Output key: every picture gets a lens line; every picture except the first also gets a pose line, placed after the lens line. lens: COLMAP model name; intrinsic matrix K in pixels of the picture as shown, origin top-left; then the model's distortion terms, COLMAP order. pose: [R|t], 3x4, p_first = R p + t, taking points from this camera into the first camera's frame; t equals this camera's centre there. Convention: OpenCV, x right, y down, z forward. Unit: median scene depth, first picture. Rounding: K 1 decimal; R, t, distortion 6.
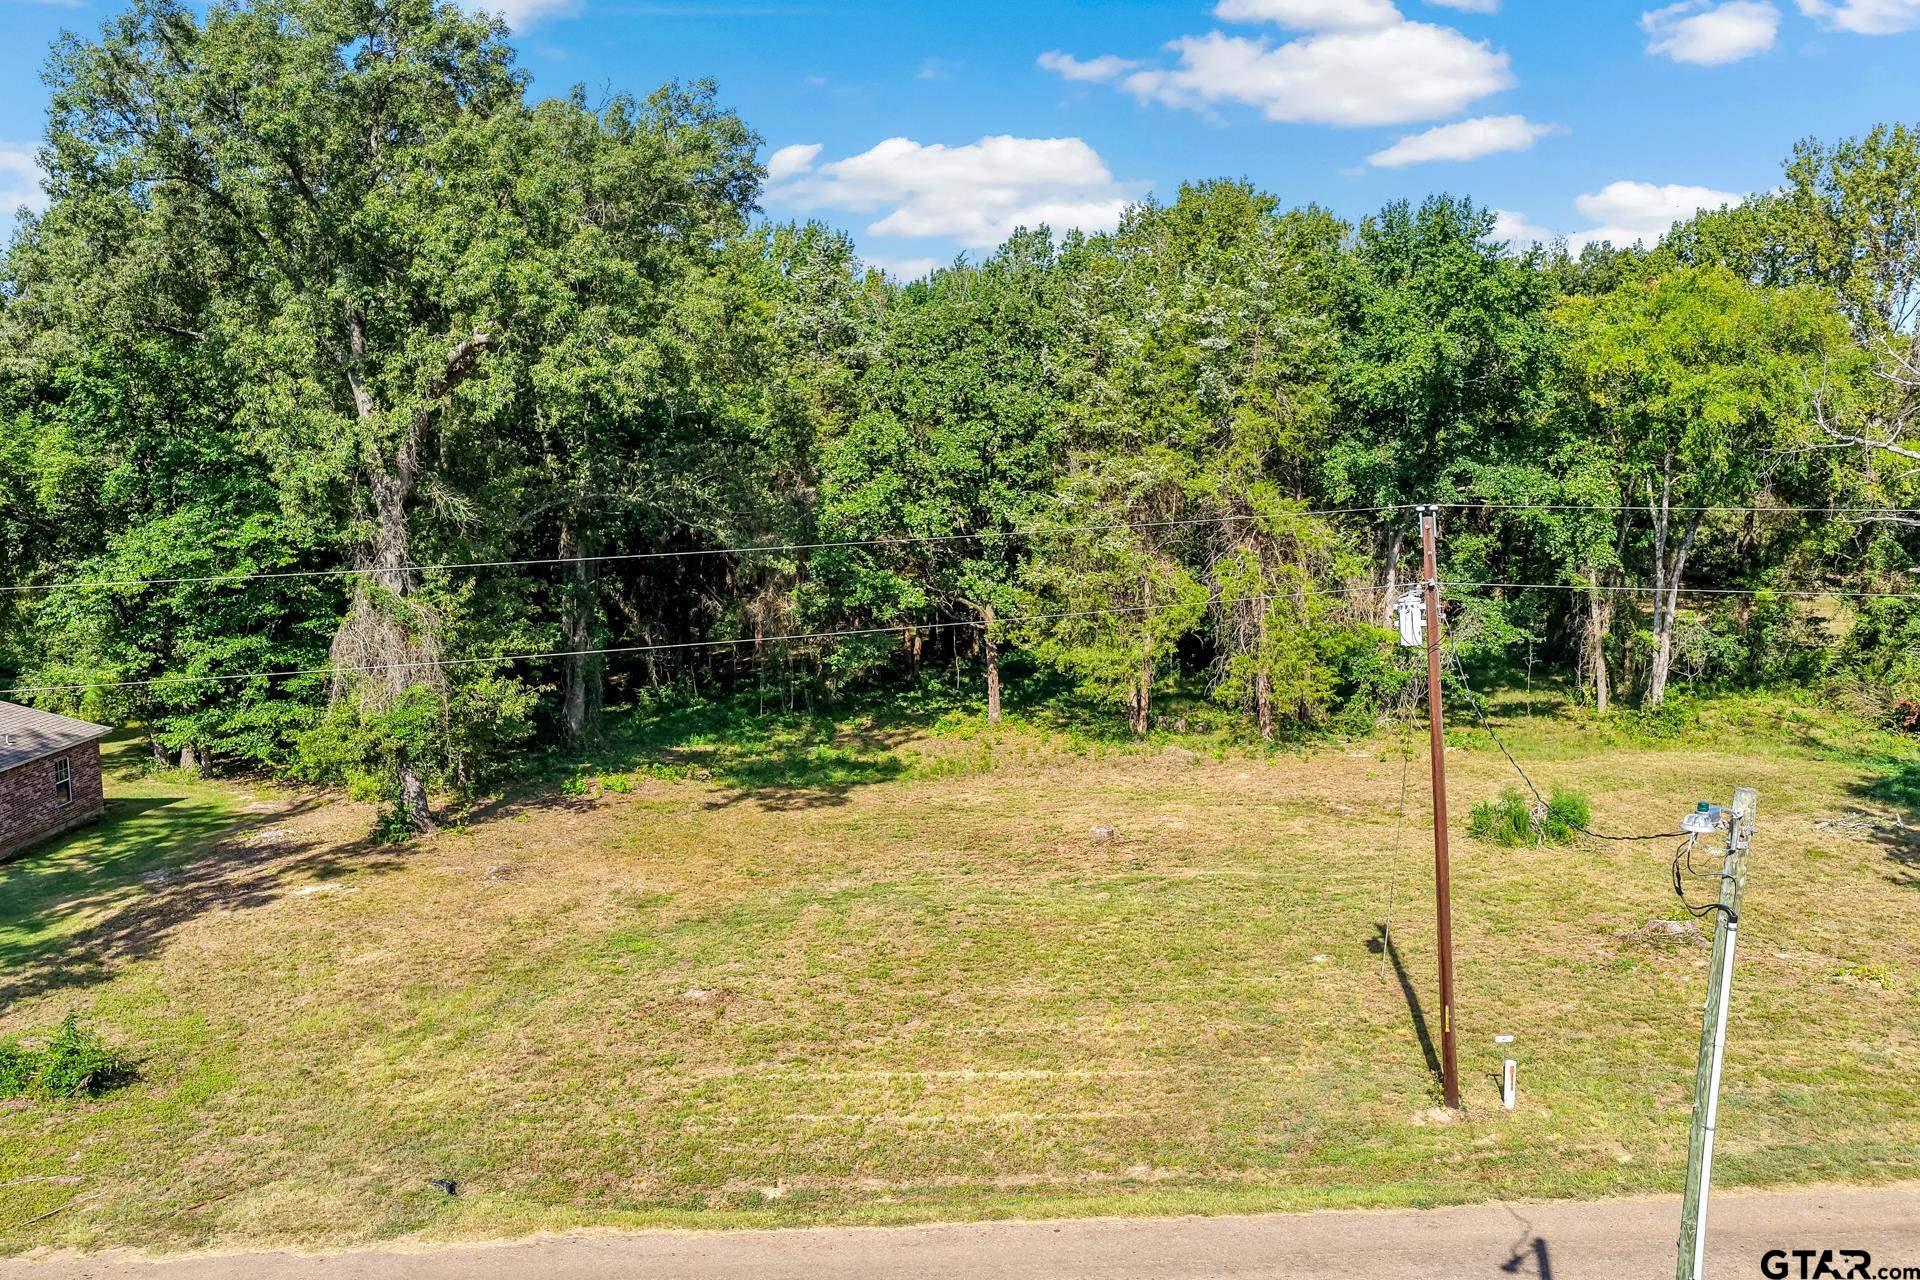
lens RADIAL K [[1546.1, 0, 960.0], [0, 1546.1, 640.0], [0, 0, 1]] dist [-0.009267, -0.007082]
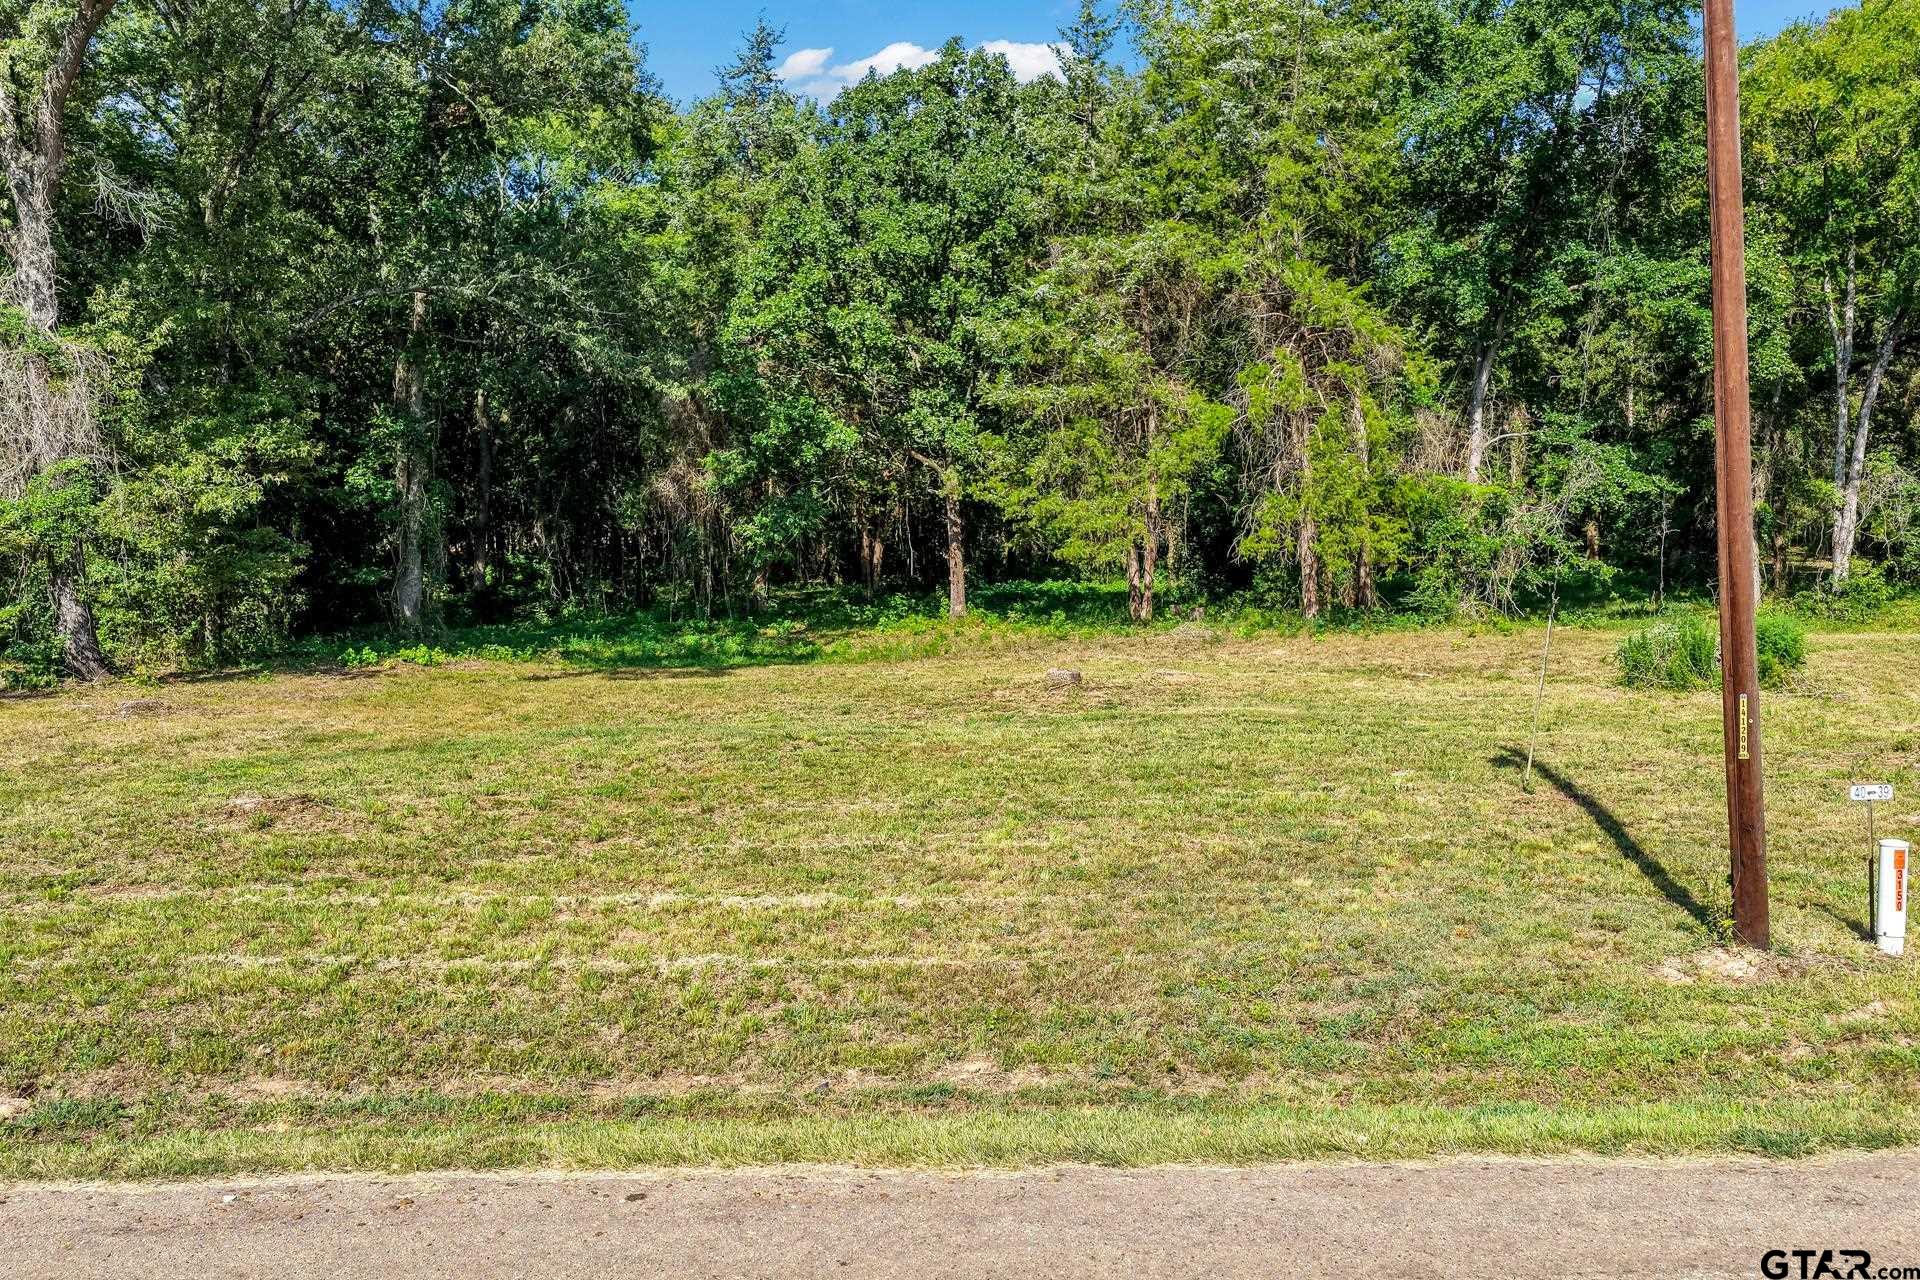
lens RADIAL K [[1574.4, 0, 960.0], [0, 1574.4, 640.0], [0, 0, 1]] dist [-0.003185, 0.004432]
pose [[0.999653, 0.006252, -0.025607, 0.050419], [-0.007023, 0.999522, -0.030110, 0.101674], [0.025406, 0.030280, 0.999219, 0.247229]]
